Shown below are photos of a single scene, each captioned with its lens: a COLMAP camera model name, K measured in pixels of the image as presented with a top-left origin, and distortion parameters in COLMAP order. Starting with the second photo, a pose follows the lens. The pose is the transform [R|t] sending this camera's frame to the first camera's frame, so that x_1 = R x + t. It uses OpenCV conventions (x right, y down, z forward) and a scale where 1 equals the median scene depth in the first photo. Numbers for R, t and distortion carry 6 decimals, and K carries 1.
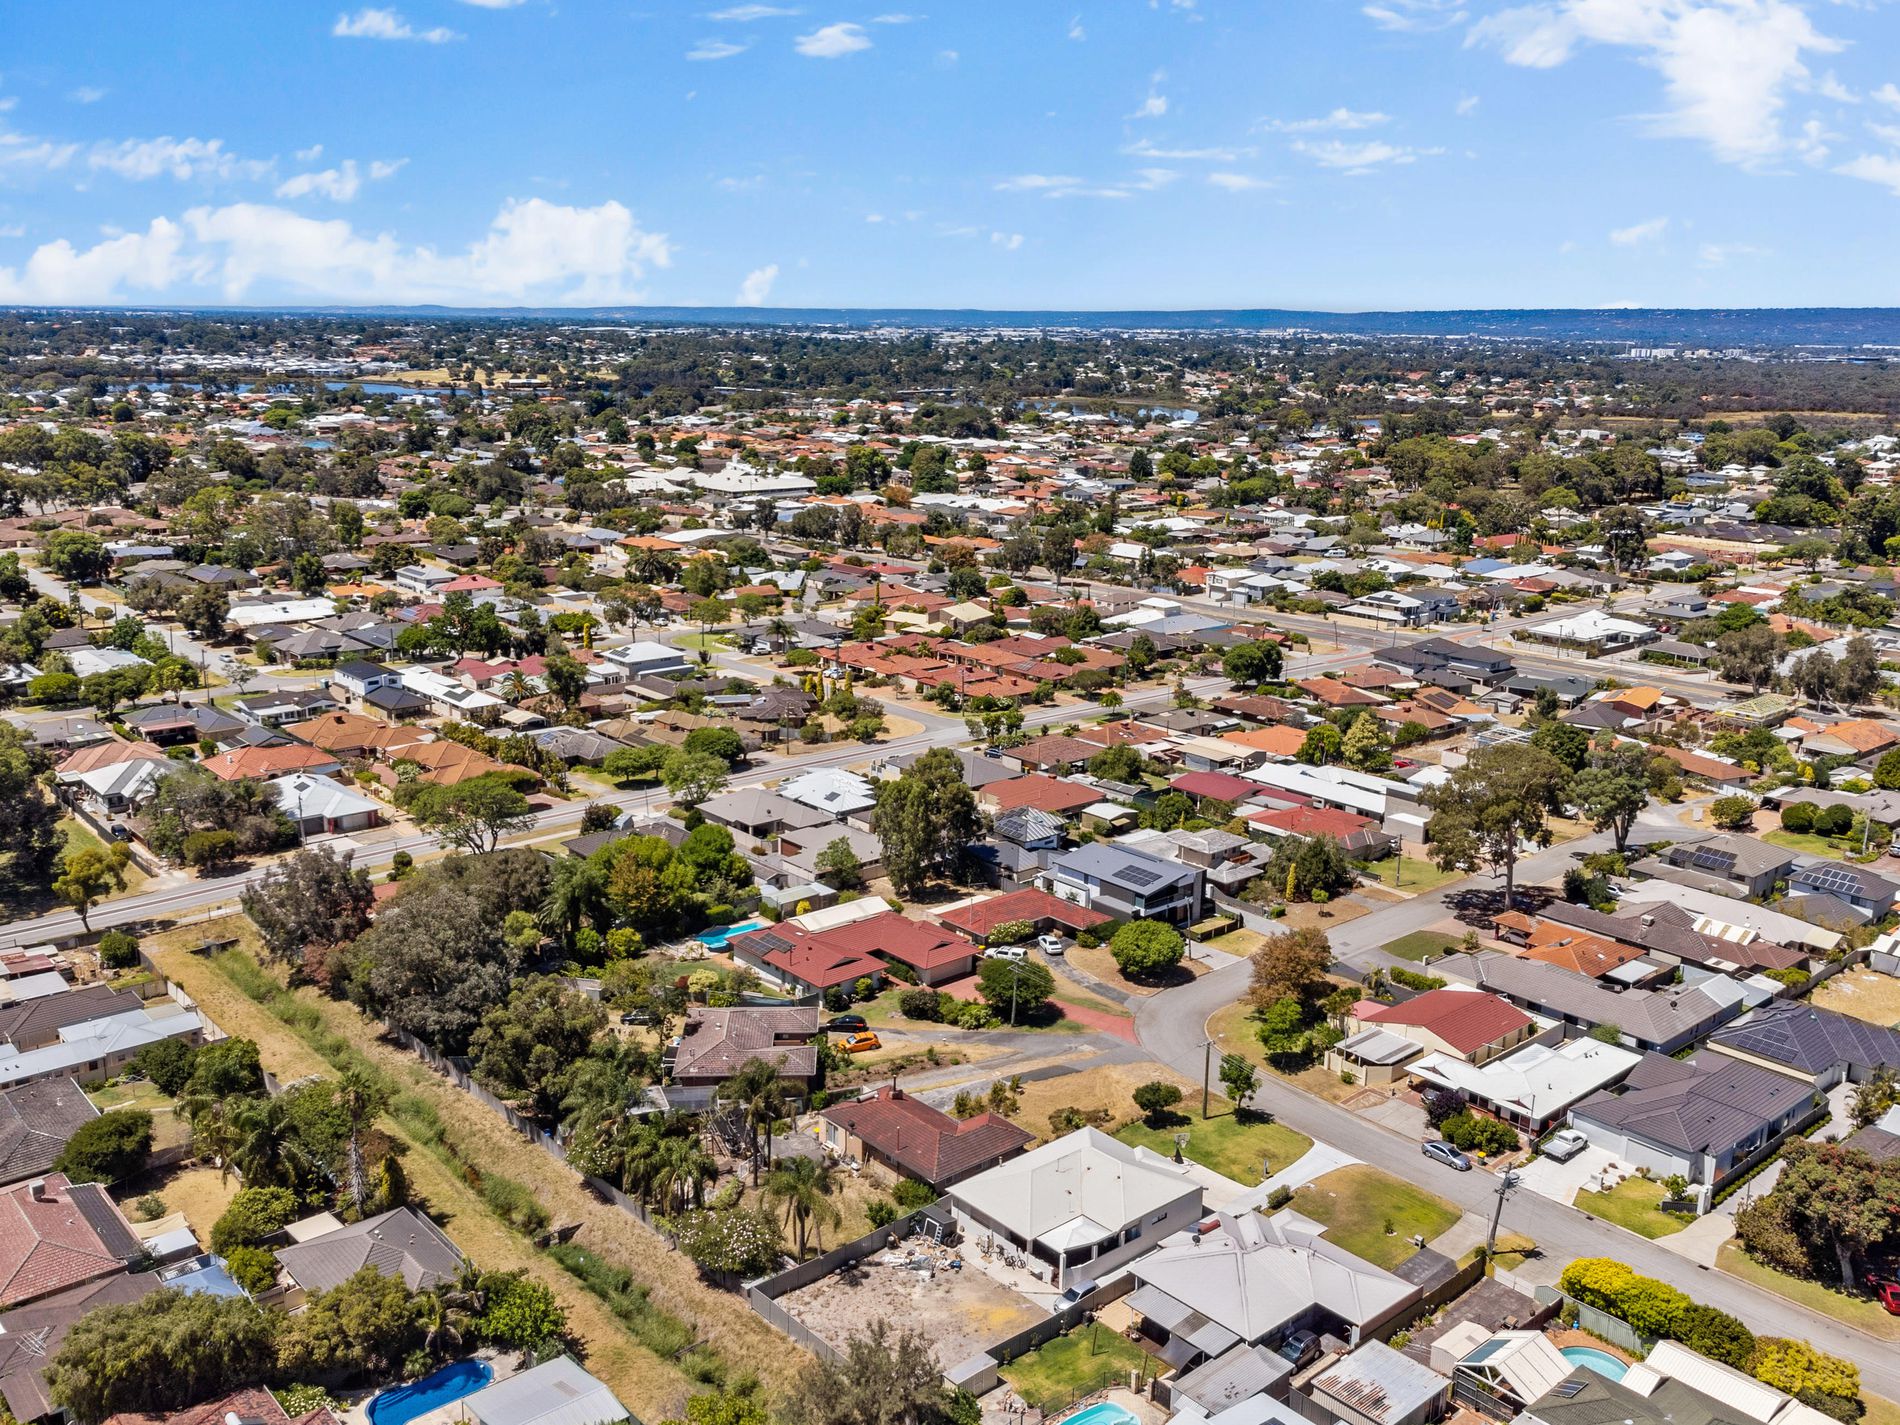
lens RADIAL K [[1610.6, 0, 943.0], [0, 1610.6, 706.5], [0, 0, 1]] dist [0.055716, -0.104835]
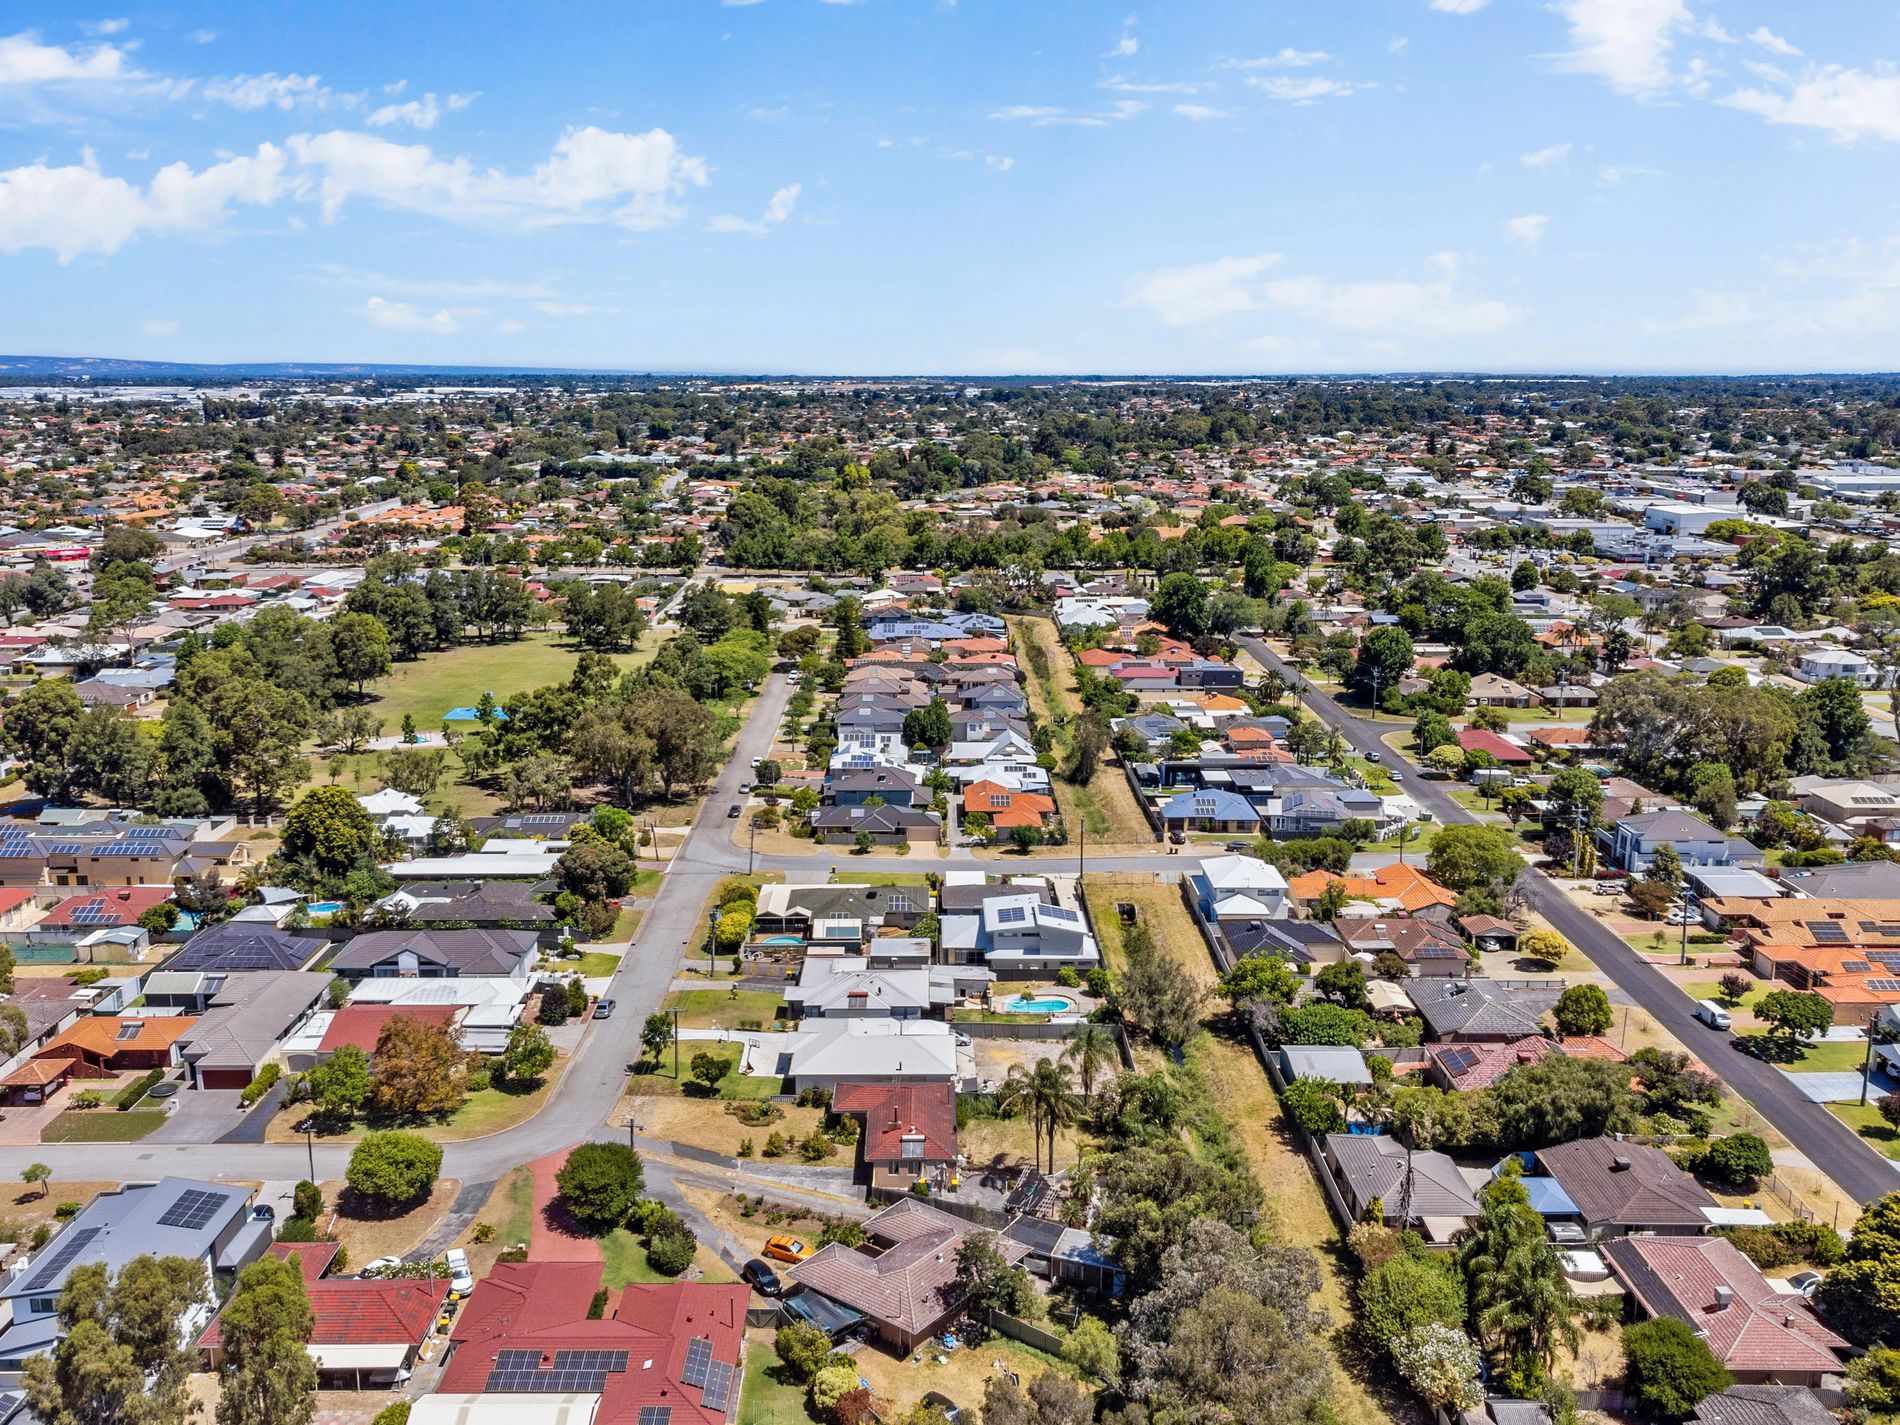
lens RADIAL K [[1601.1, 0, 918.6], [0, 1601.1, 707.2], [0, 0, 1]] dist [0.074741, -0.153784]
pose [[-0.744773, -0.153429, 0.649440, -0.425881], [0.142909, 0.913960, 0.379808, -0.249117], [-0.651836, 0.375682, -0.658766, 1.008966]]
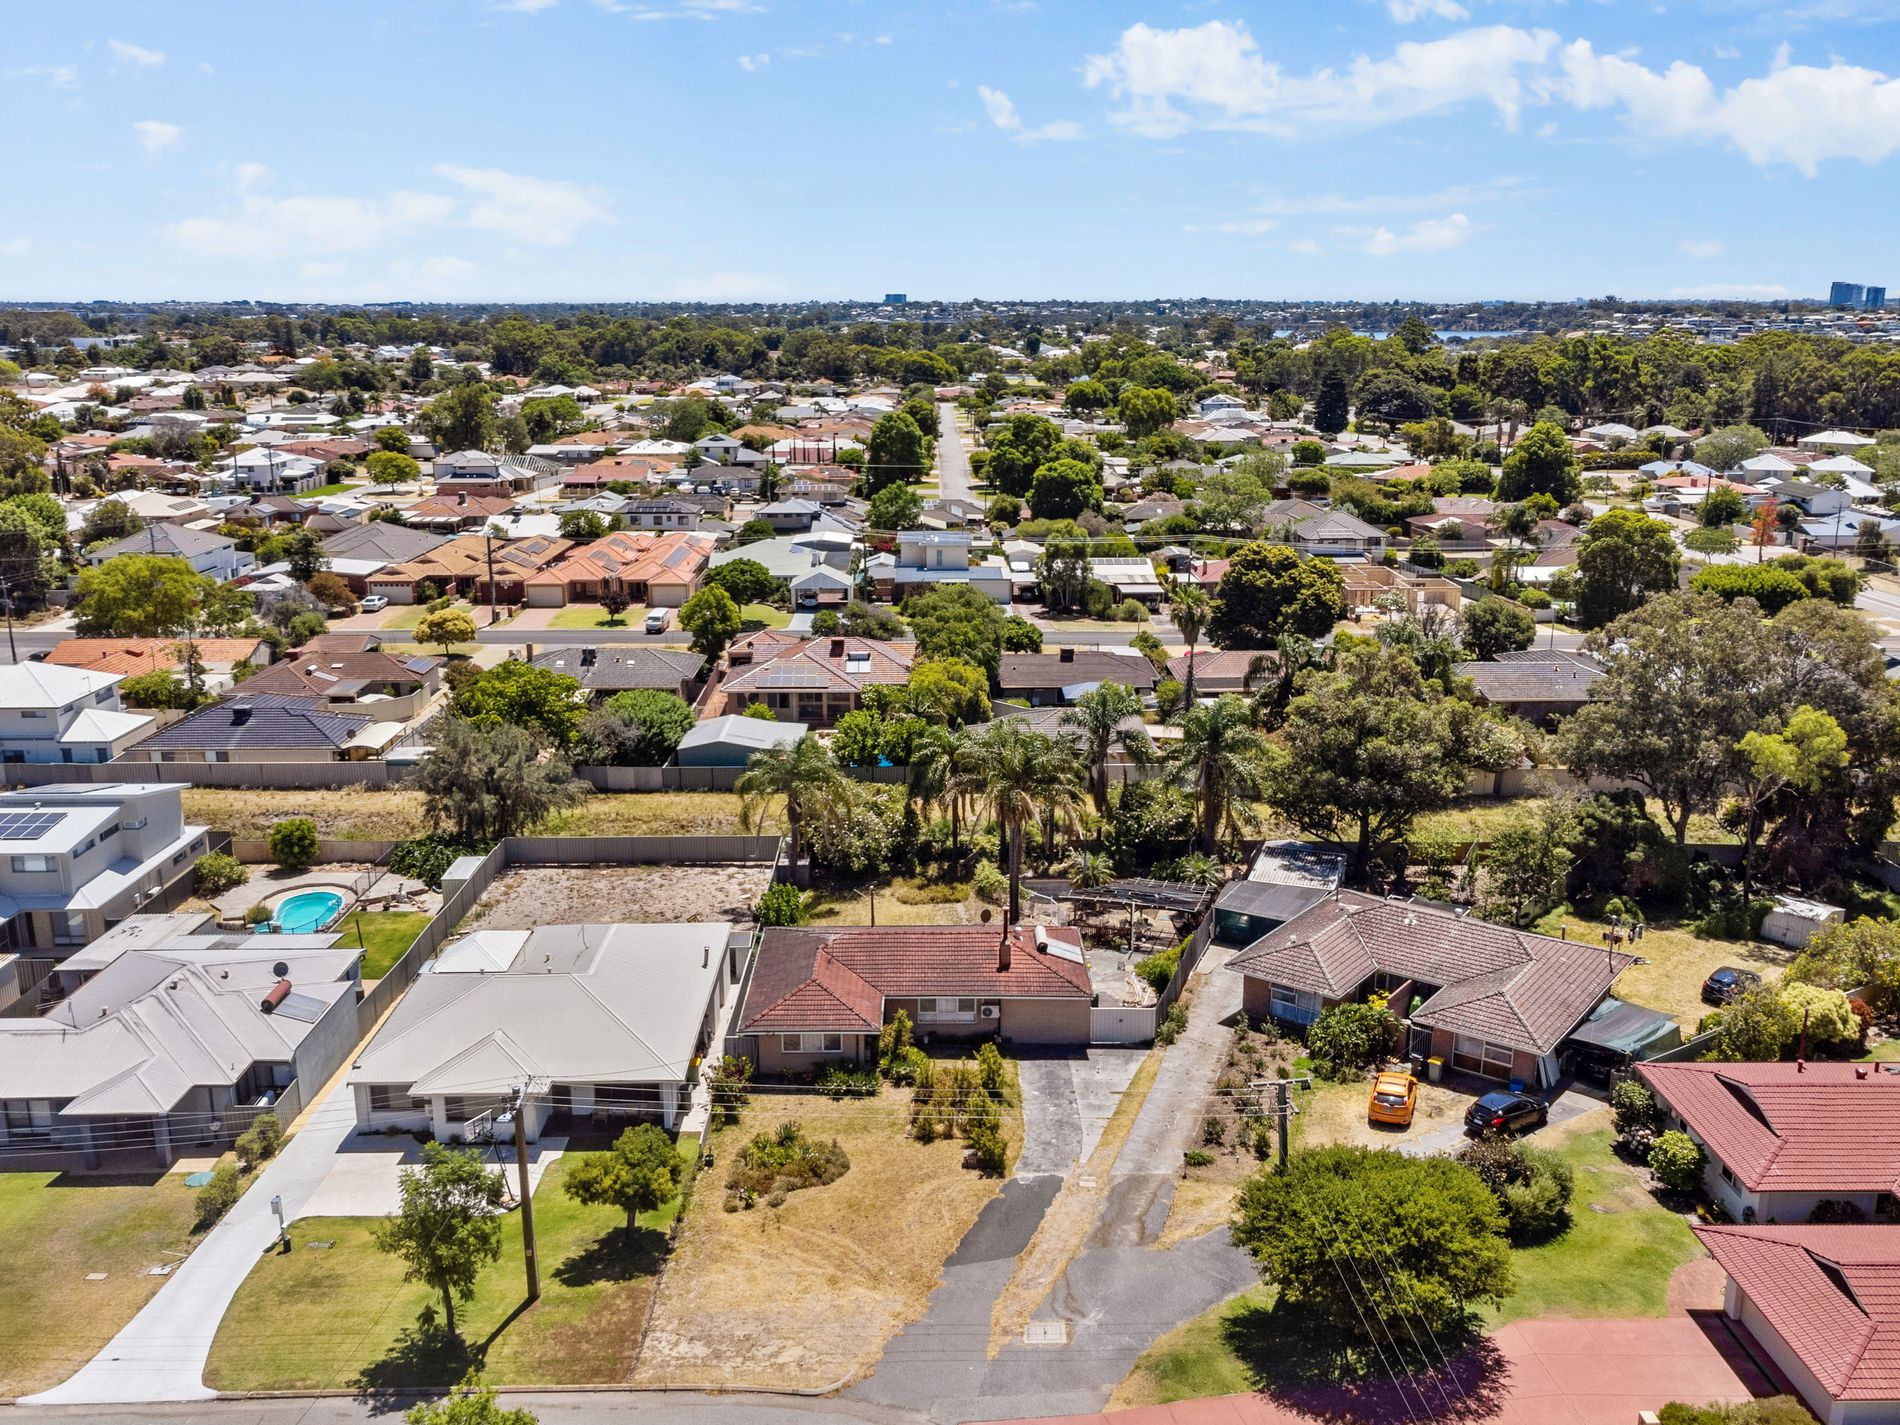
lens RADIAL K [[1610.6, 0, 943.0], [0, 1610.6, 706.5], [0, 0, 1]] dist [0.055716, -0.104835]
pose [[-0.649137, 0.163956, -0.742791, 0.230268], [-0.187281, 0.911988, 0.364971, -0.010007], [0.737256, 0.376027, -0.561300, 0.806258]]
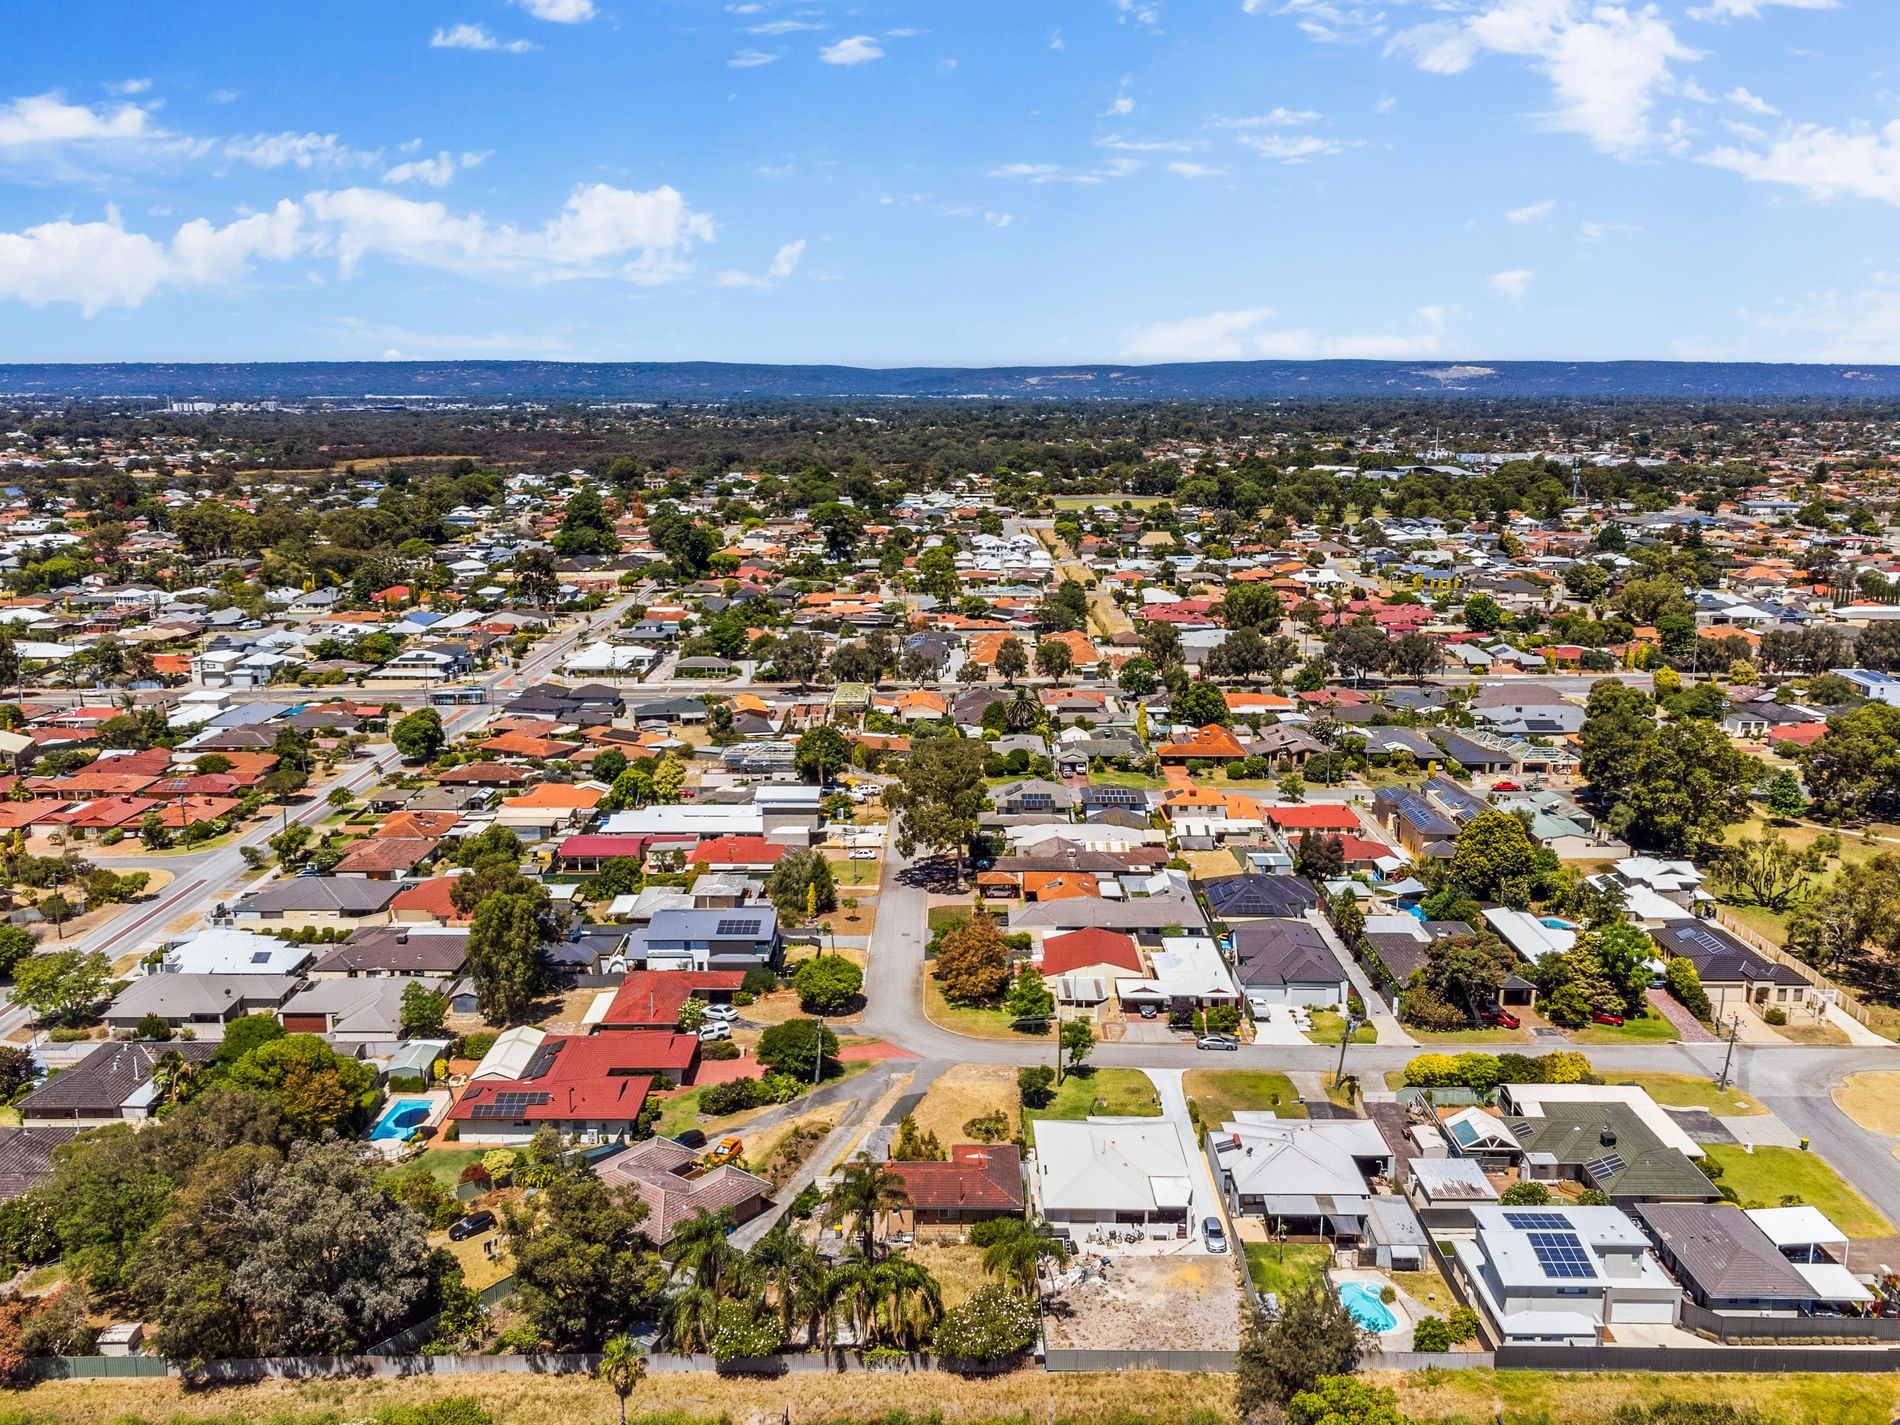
lens RADIAL K [[1610.6, 0, 943.0], [0, 1610.6, 706.5], [0, 0, 1]] dist [0.055716, -0.104835]
pose [[0.665807, -0.160821, 0.728586, -0.442651], [0.183680, 0.981771, 0.048853, -0.049407], [-0.723161, 0.101300, 0.683210, 0.173626]]
